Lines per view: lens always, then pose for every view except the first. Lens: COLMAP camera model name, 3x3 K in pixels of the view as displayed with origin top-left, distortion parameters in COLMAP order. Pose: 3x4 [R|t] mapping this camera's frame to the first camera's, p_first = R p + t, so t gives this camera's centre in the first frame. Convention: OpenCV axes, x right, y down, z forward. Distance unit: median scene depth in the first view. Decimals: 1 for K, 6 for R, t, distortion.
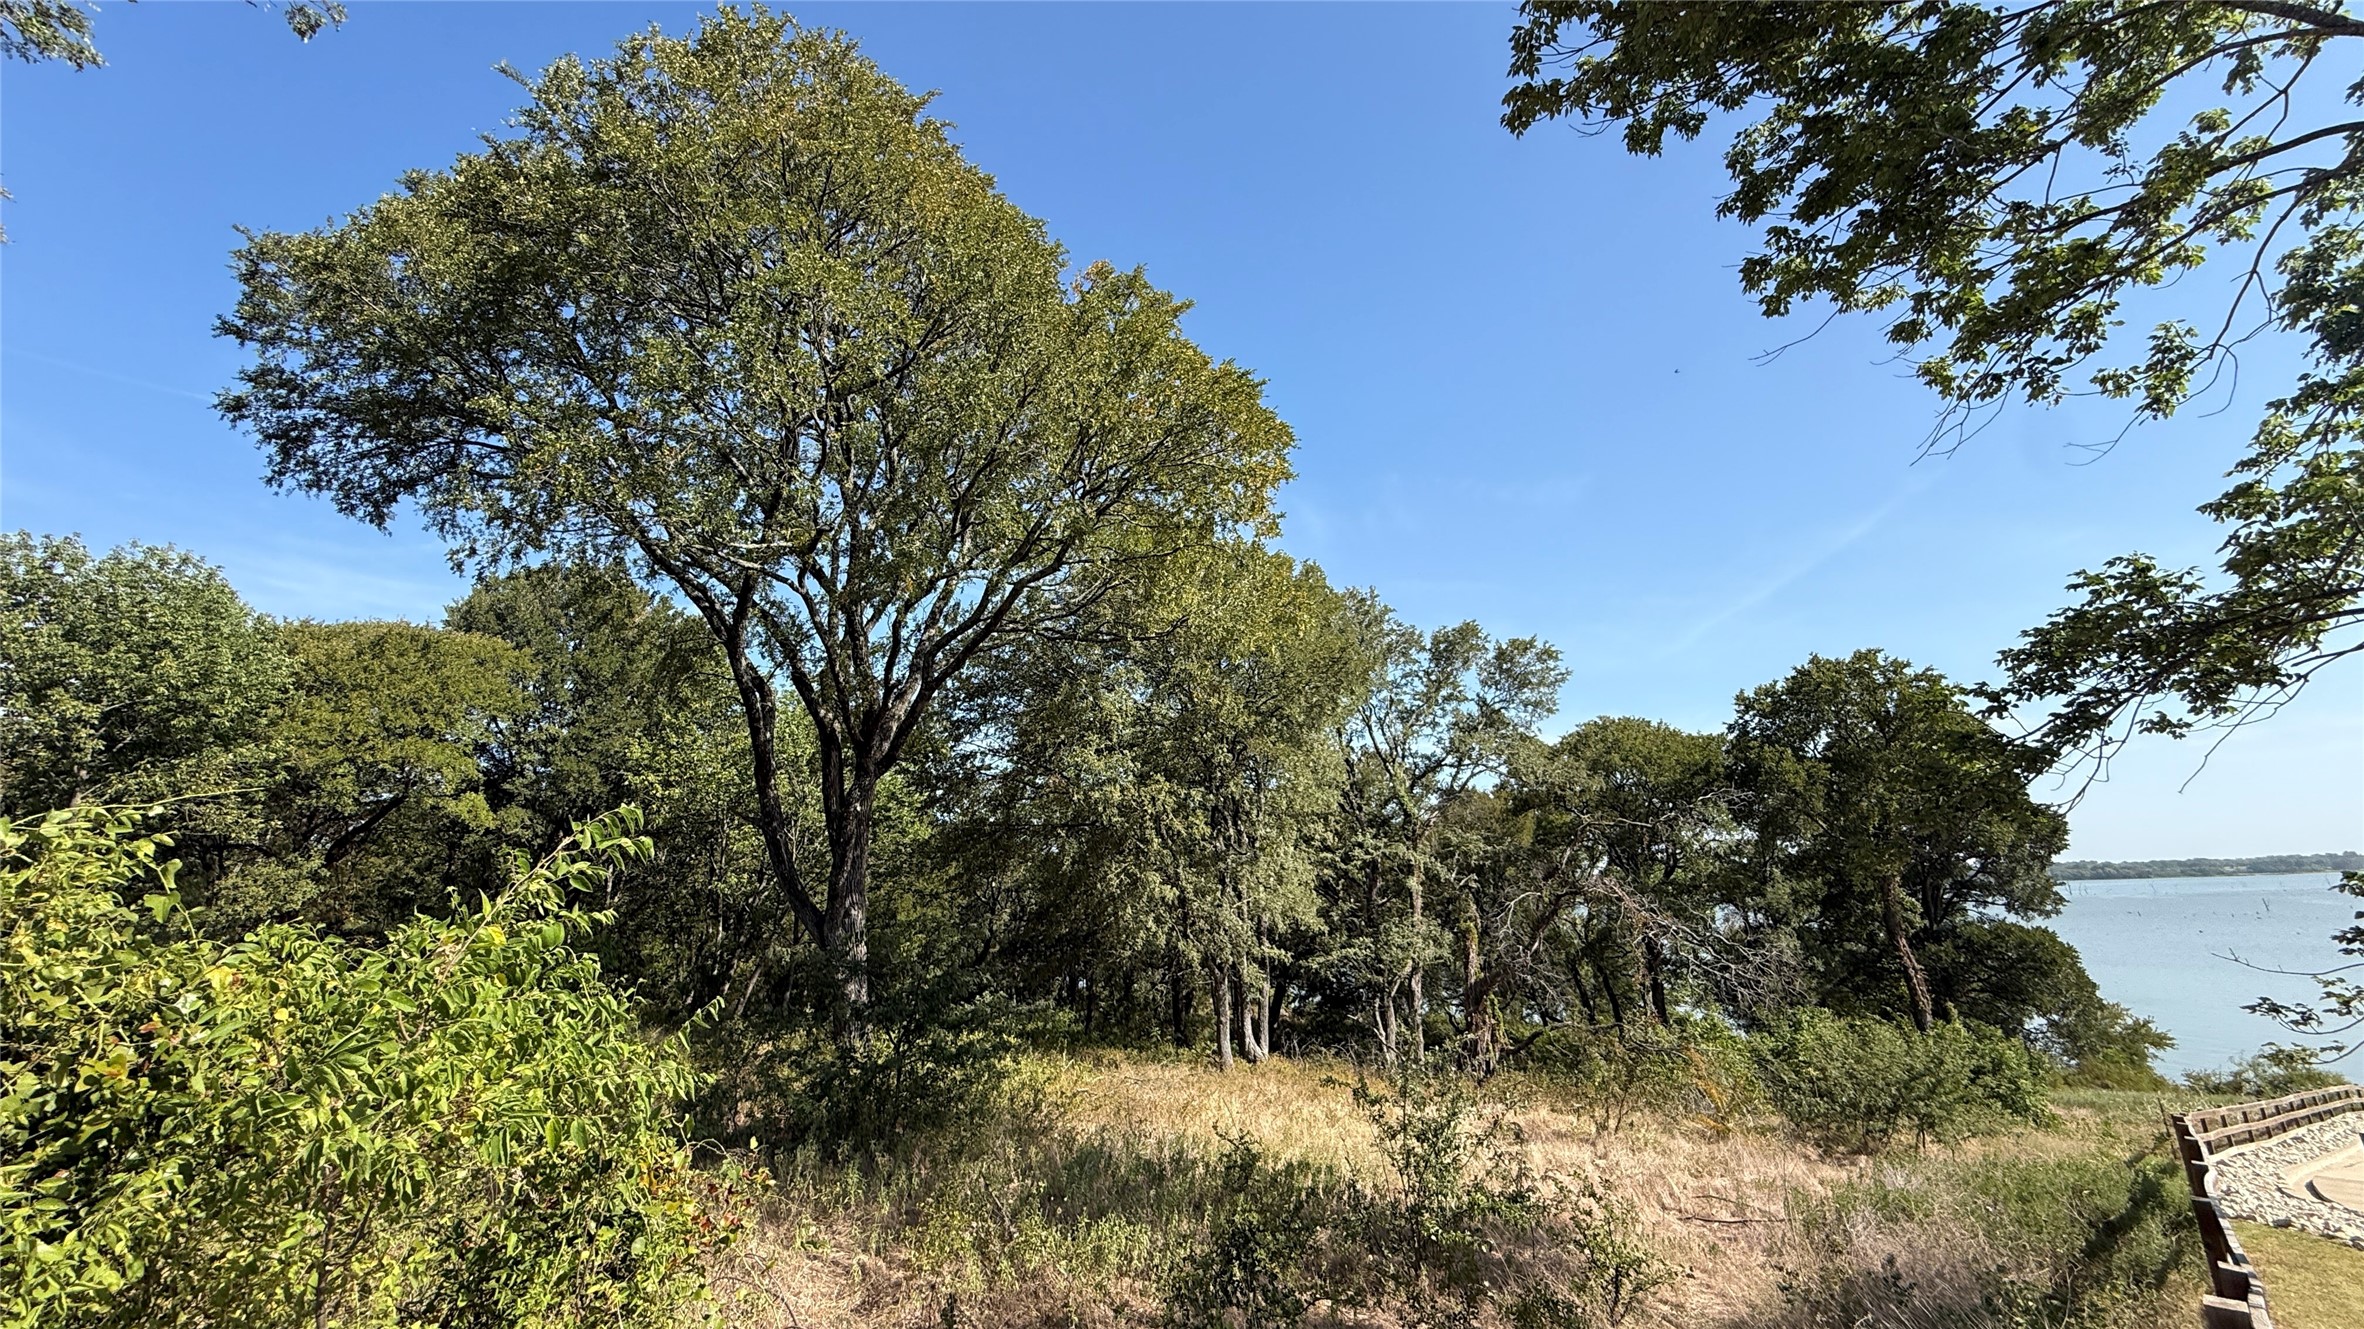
lens RADIAL K [[923.1, 0, 1169.1], [0, 923.1, 658.8], [0, 0, 1]] dist [-0.001172, 0.000177]
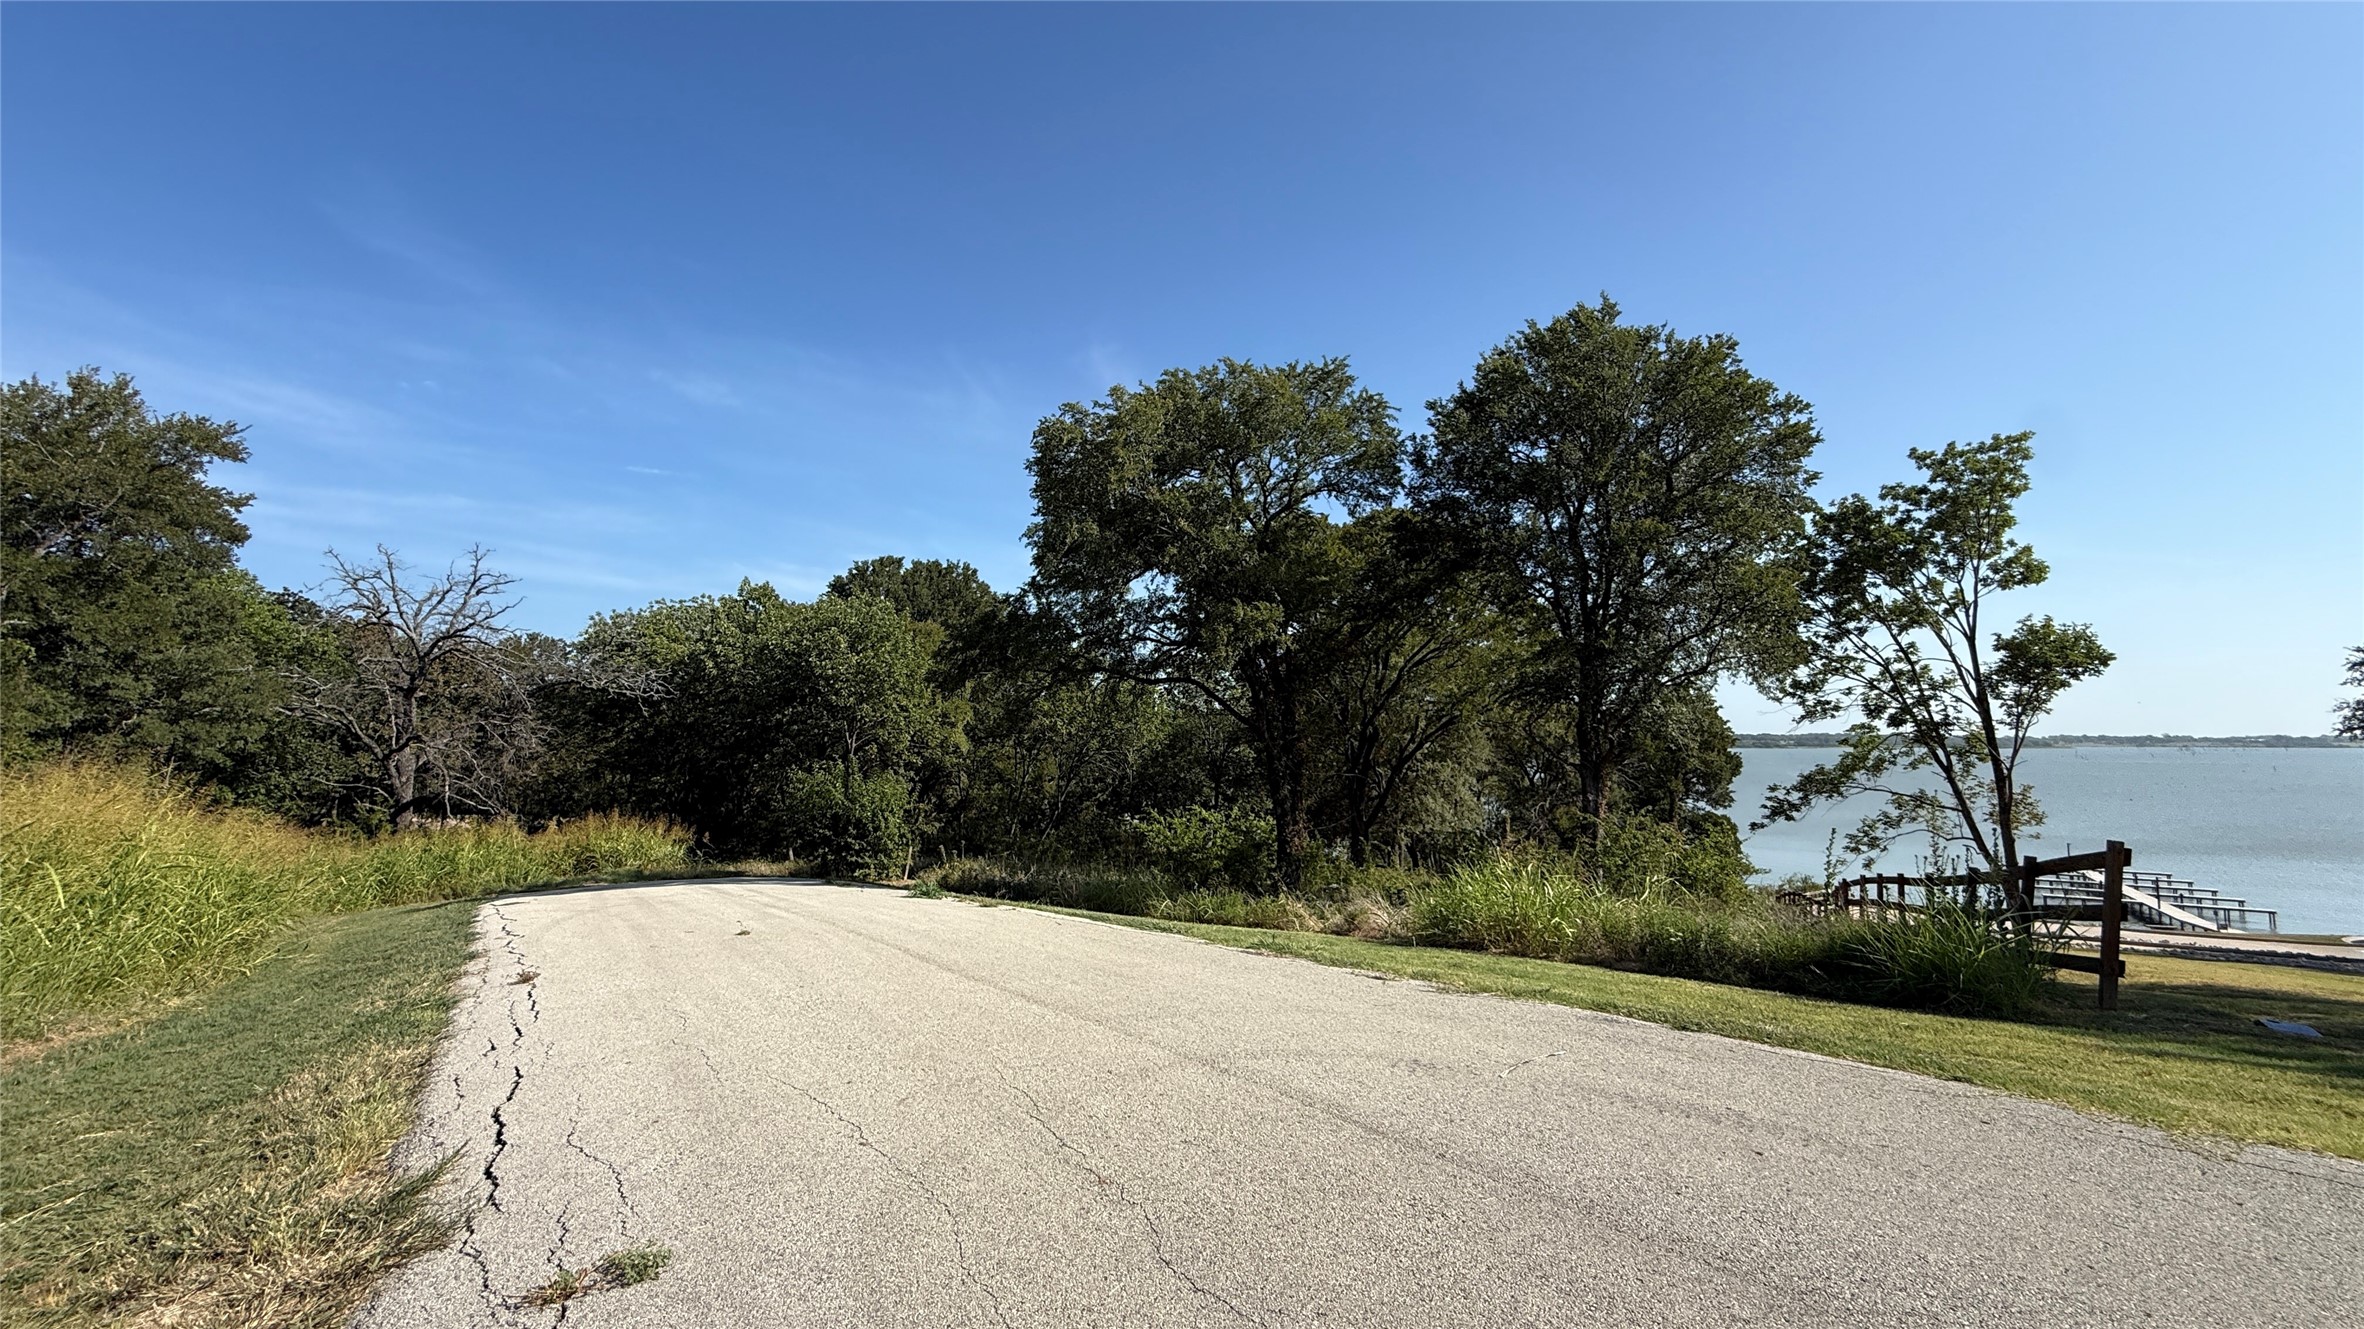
lens RADIAL K [[940.8, 0, 1174.0], [0, 940.8, 664.4], [0, 0, 1]] dist [0.003736, -0.000053]
pose [[0.962010, 0.041336, 0.269866, -0.662265], [-0.083888, 0.985407, 0.148105, -0.206341], [-0.259806, -0.165117, 0.951440, -0.503097]]
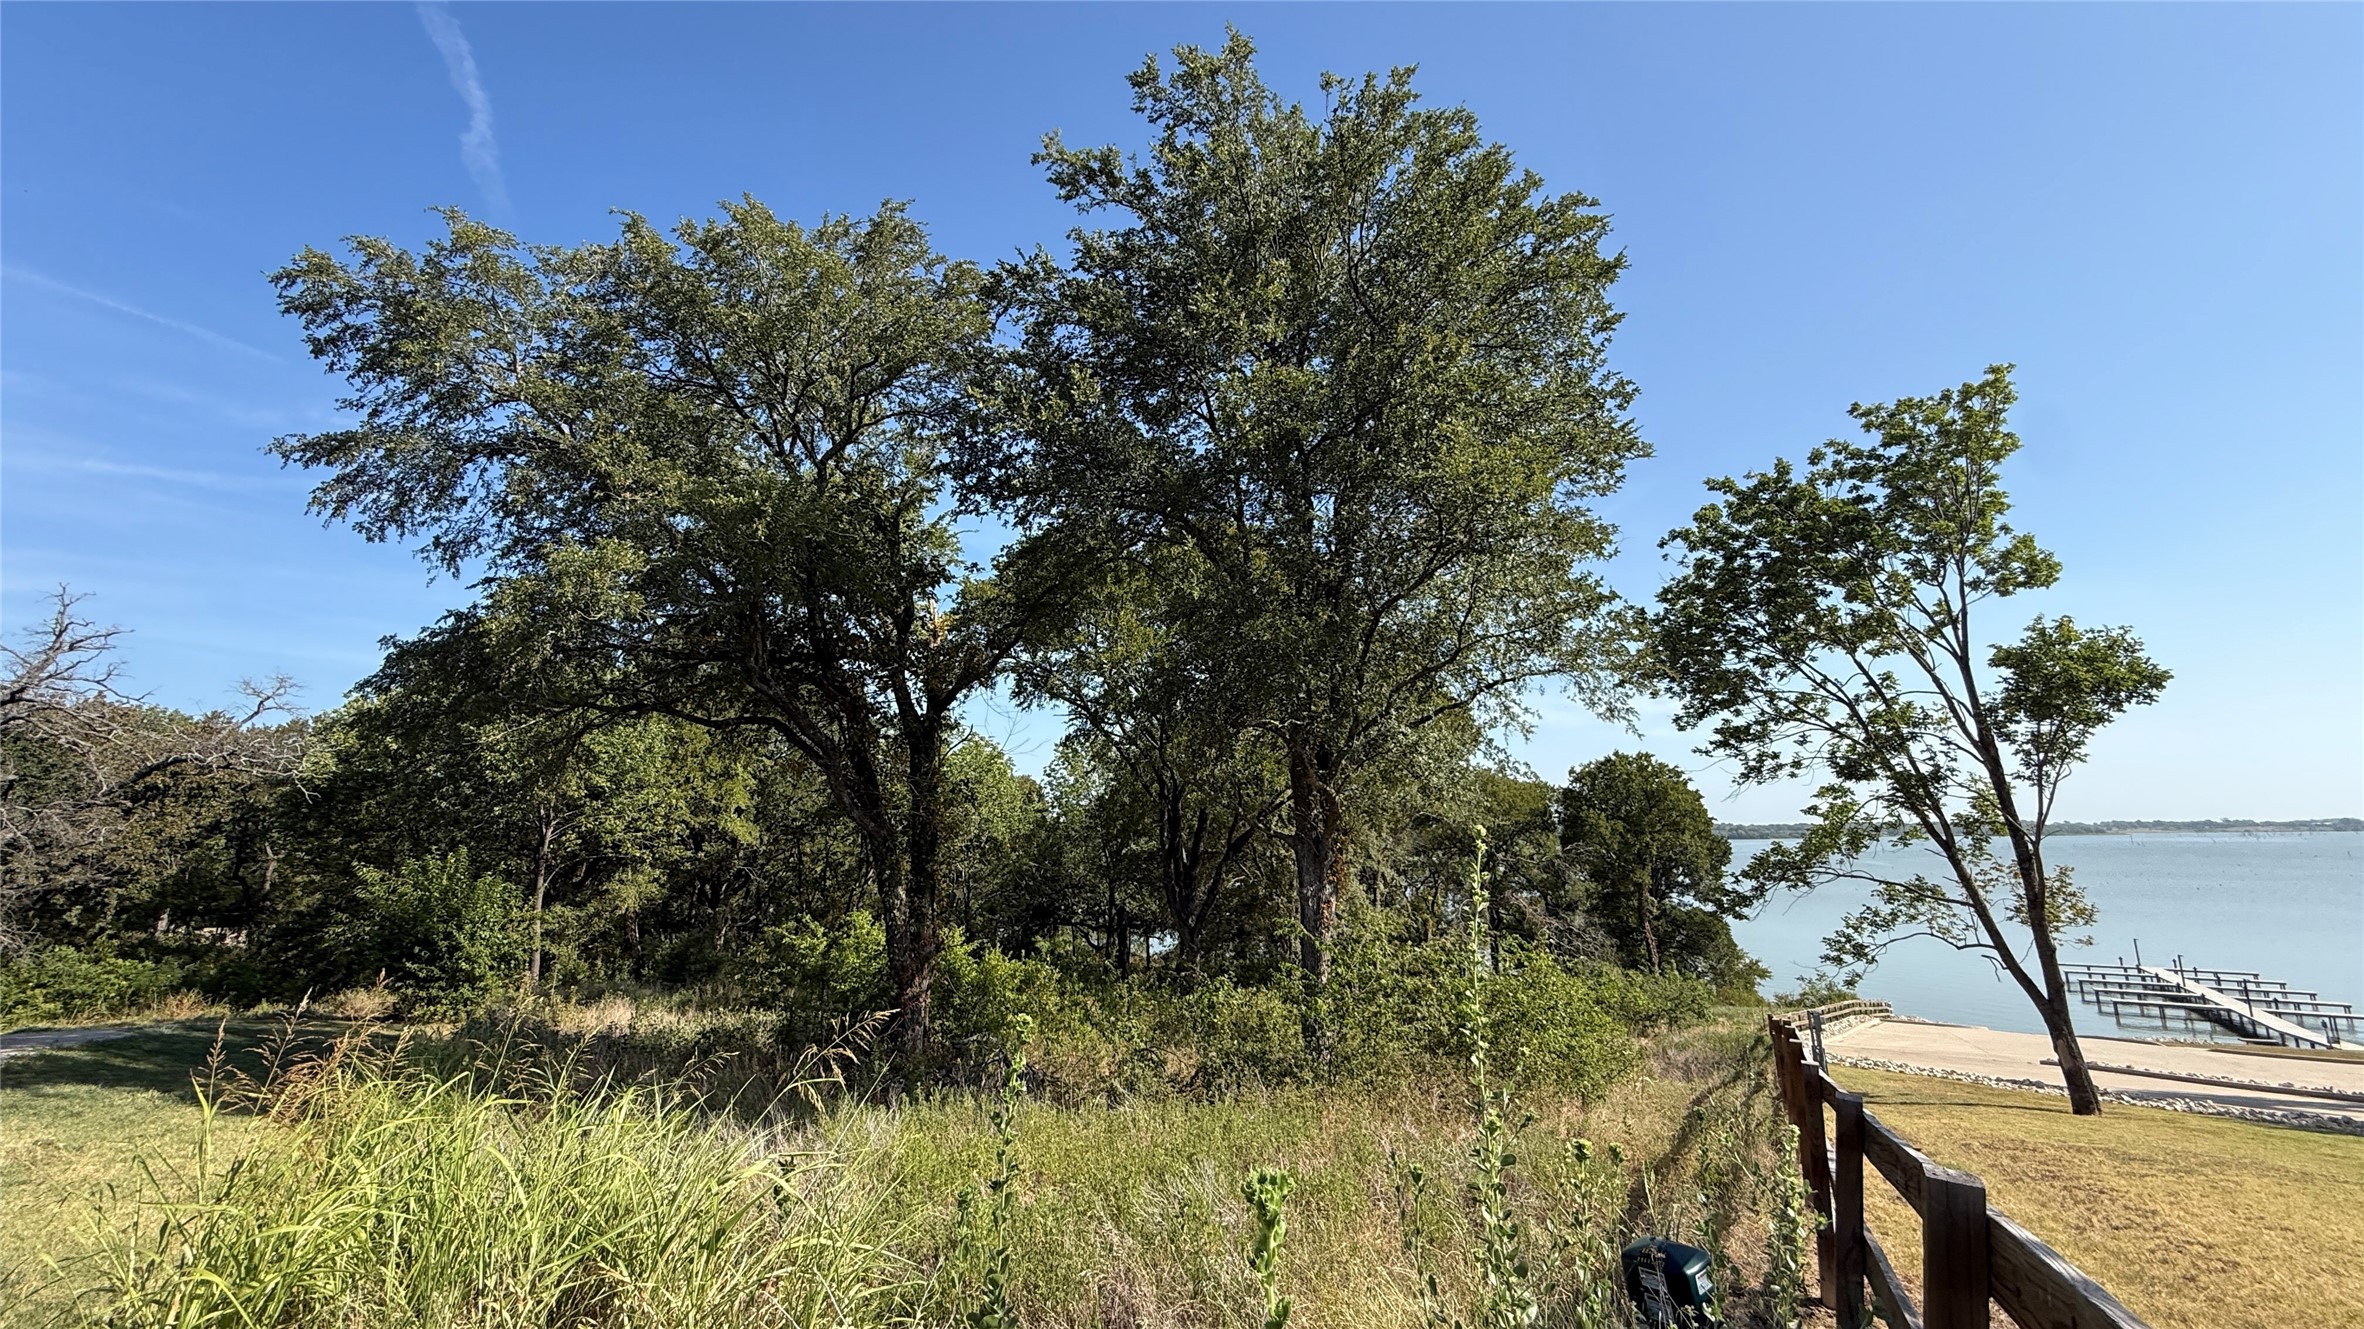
lens RADIAL K [[923.7, 0, 1182.6], [0, 923.7, 656.2], [0, 0, 1]] dist [0.001189, -0.000040]
pose [[0.969396, 0.057722, 0.238622, -0.374194], [-0.069156, 0.996811, 0.039816, -0.154672], [-0.235563, -0.055100, 0.970296, -0.338220]]
